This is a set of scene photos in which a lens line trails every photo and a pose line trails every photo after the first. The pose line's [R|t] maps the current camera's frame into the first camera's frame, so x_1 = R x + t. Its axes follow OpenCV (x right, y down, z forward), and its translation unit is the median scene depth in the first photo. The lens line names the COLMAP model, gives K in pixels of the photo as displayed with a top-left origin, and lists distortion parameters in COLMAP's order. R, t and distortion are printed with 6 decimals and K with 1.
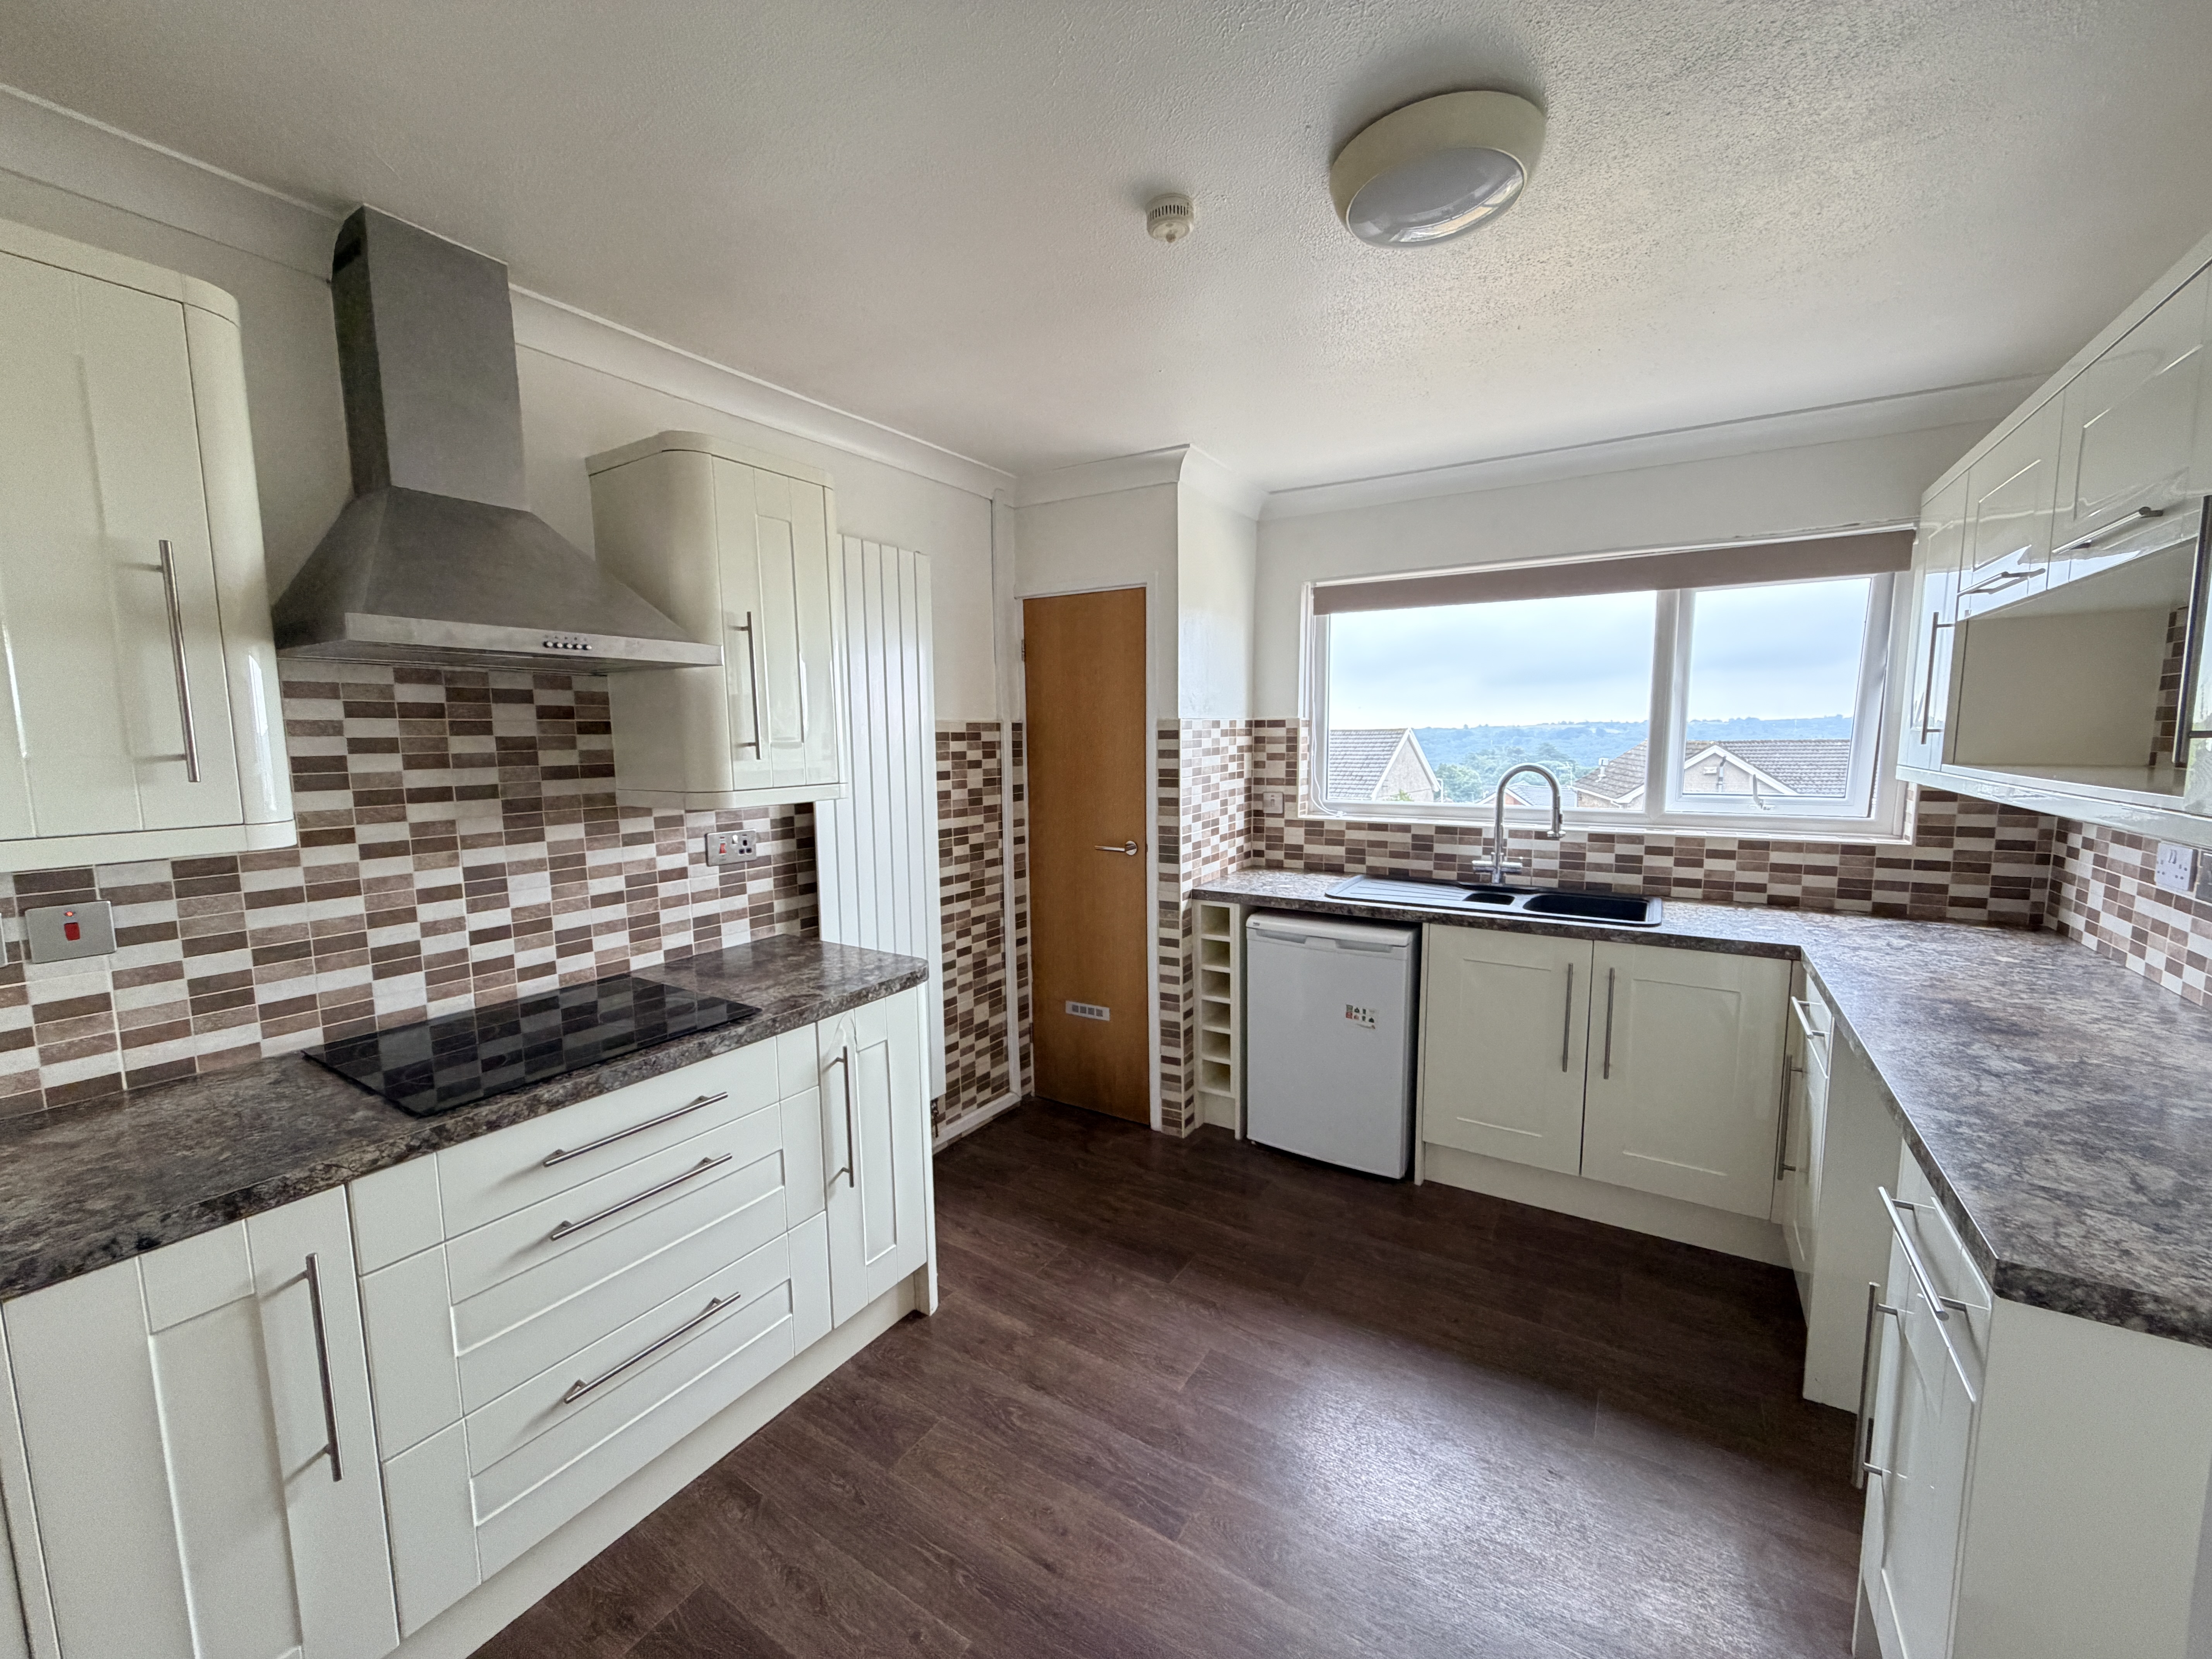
lens RADIAL K [[885.2, 0, 1098.1], [0, 885.2, 827.6], [0, 0, 1]] dist [0.000591, 0.000417]
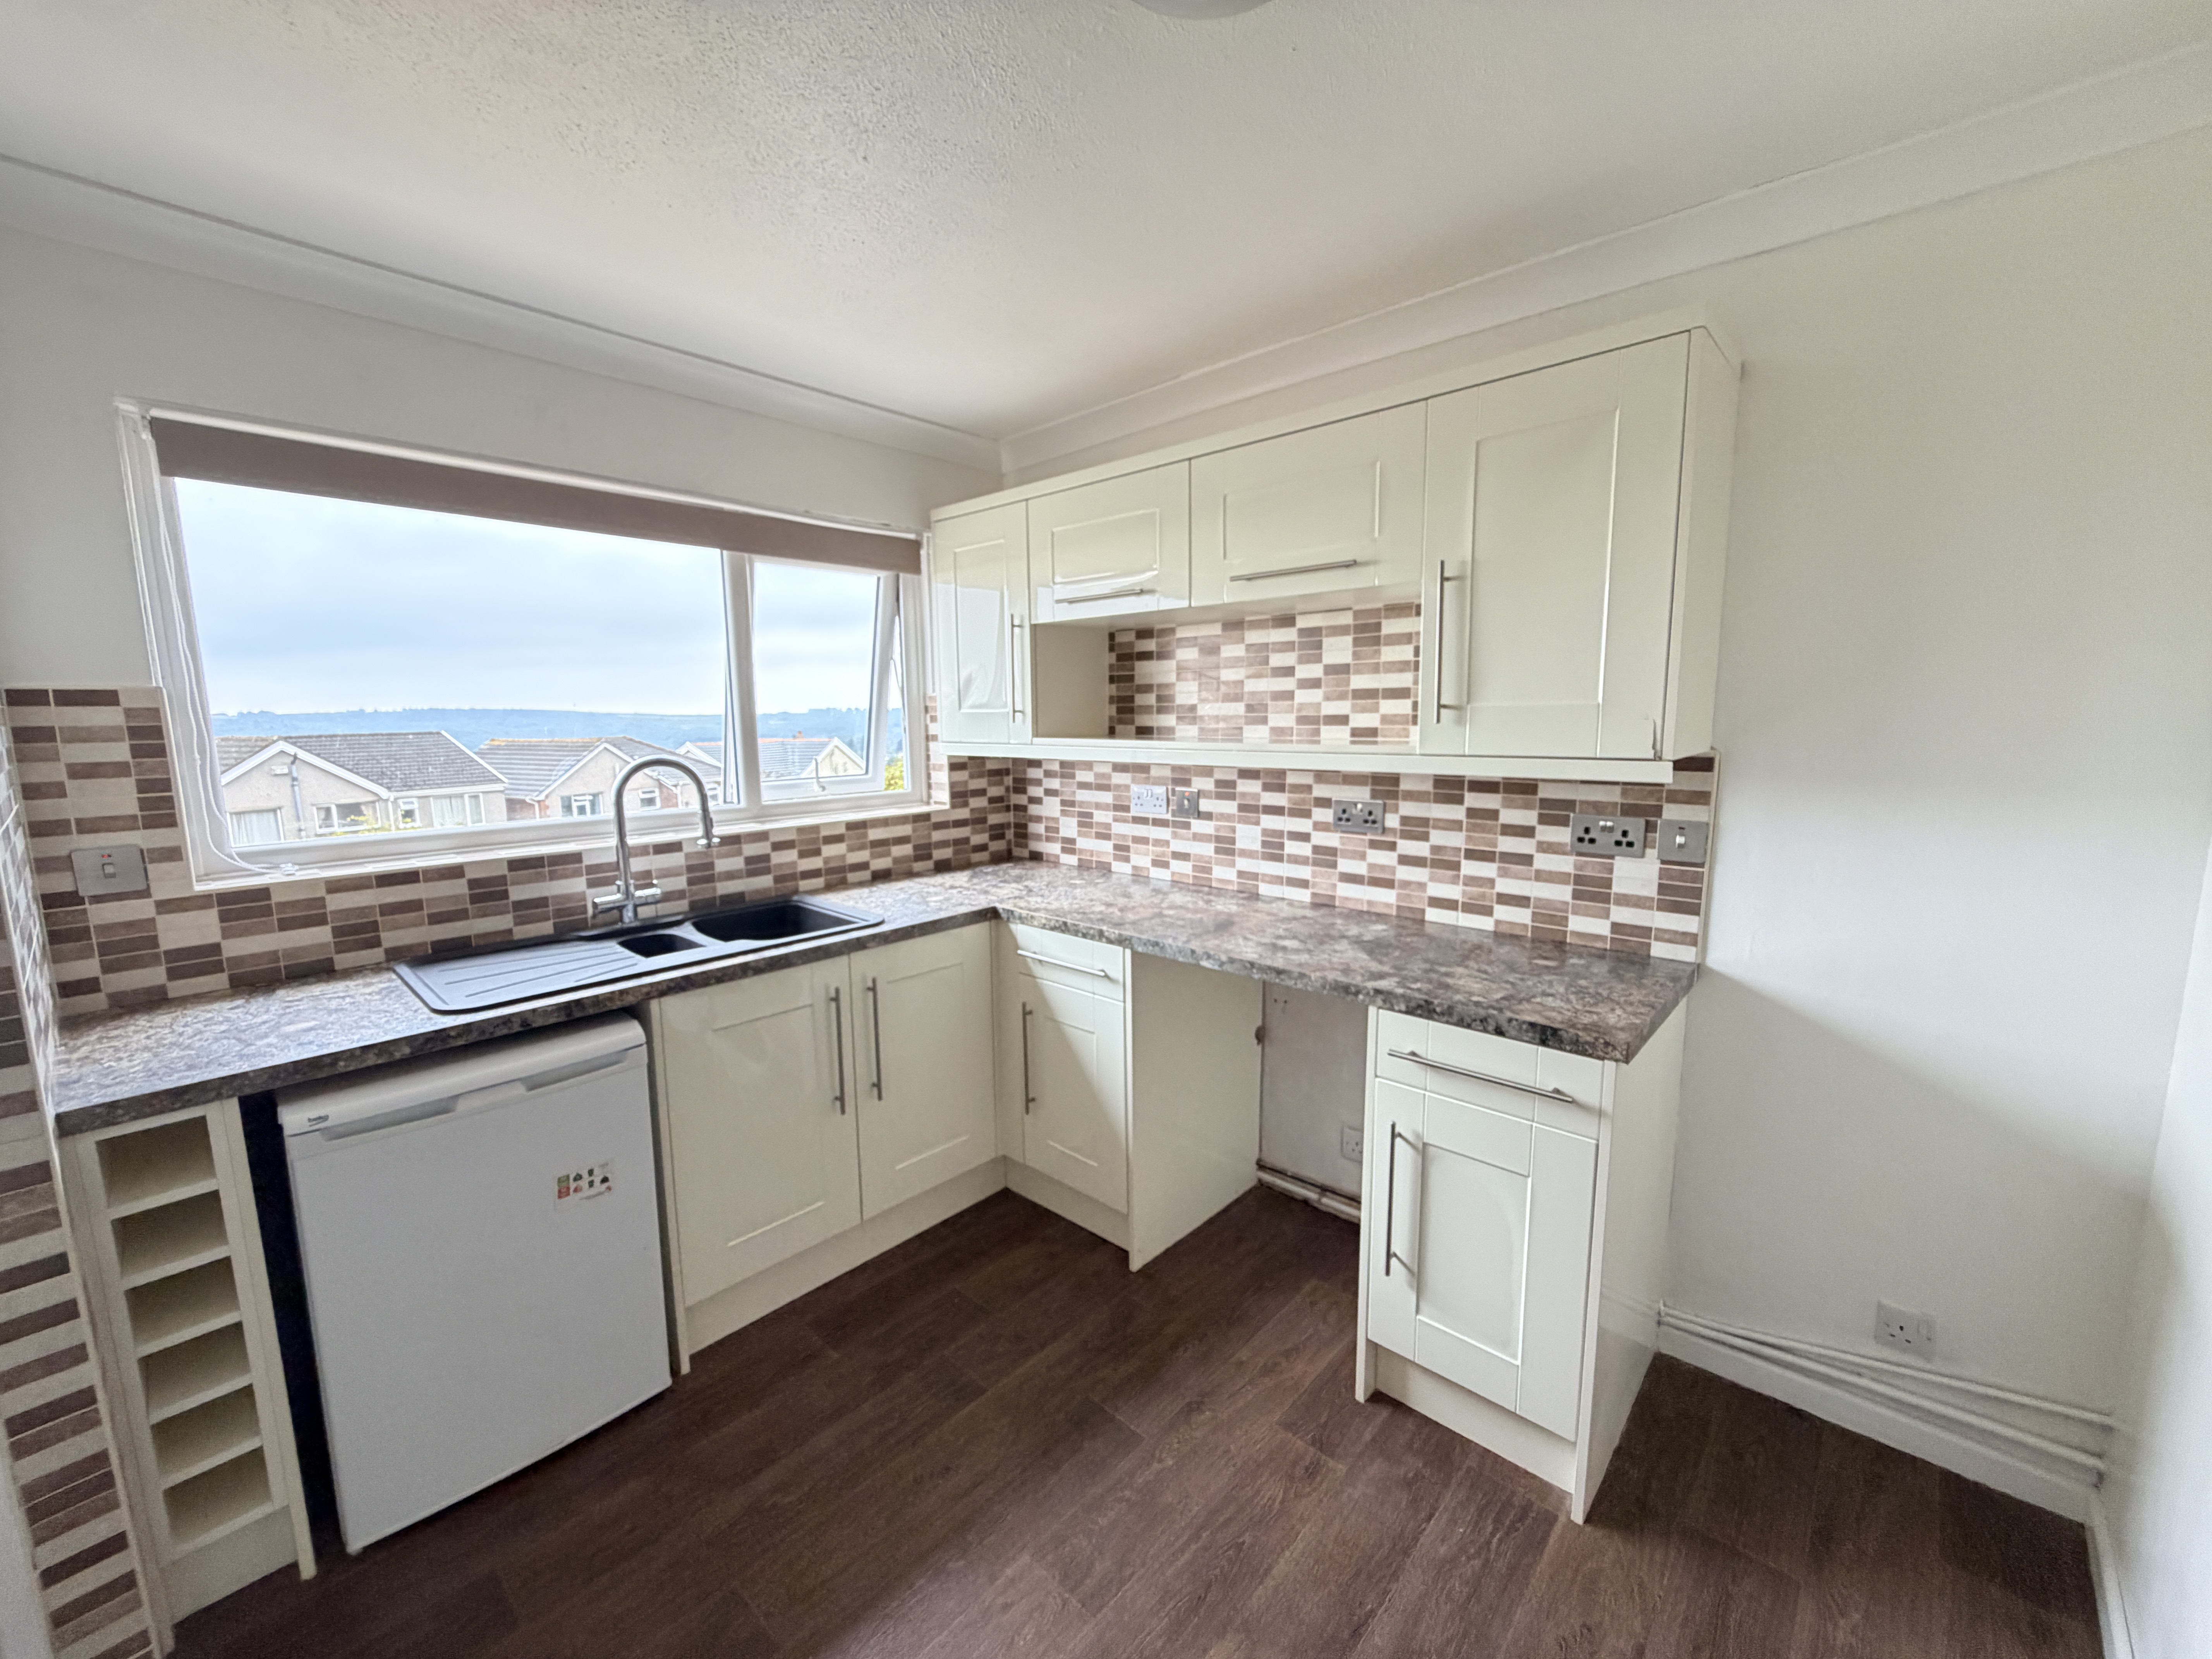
lens RADIAL K [[885.2, 0, 1106.1], [0, 885.2, 836.9], [0, 0, 1]] dist [0.000591, 0.000417]
pose [[0.177115, -0.131366, 0.975384, -0.294867], [0.115004, 0.987025, 0.112051, -0.070098], [-0.977448, 0.092327, 0.189925, 0.766628]]
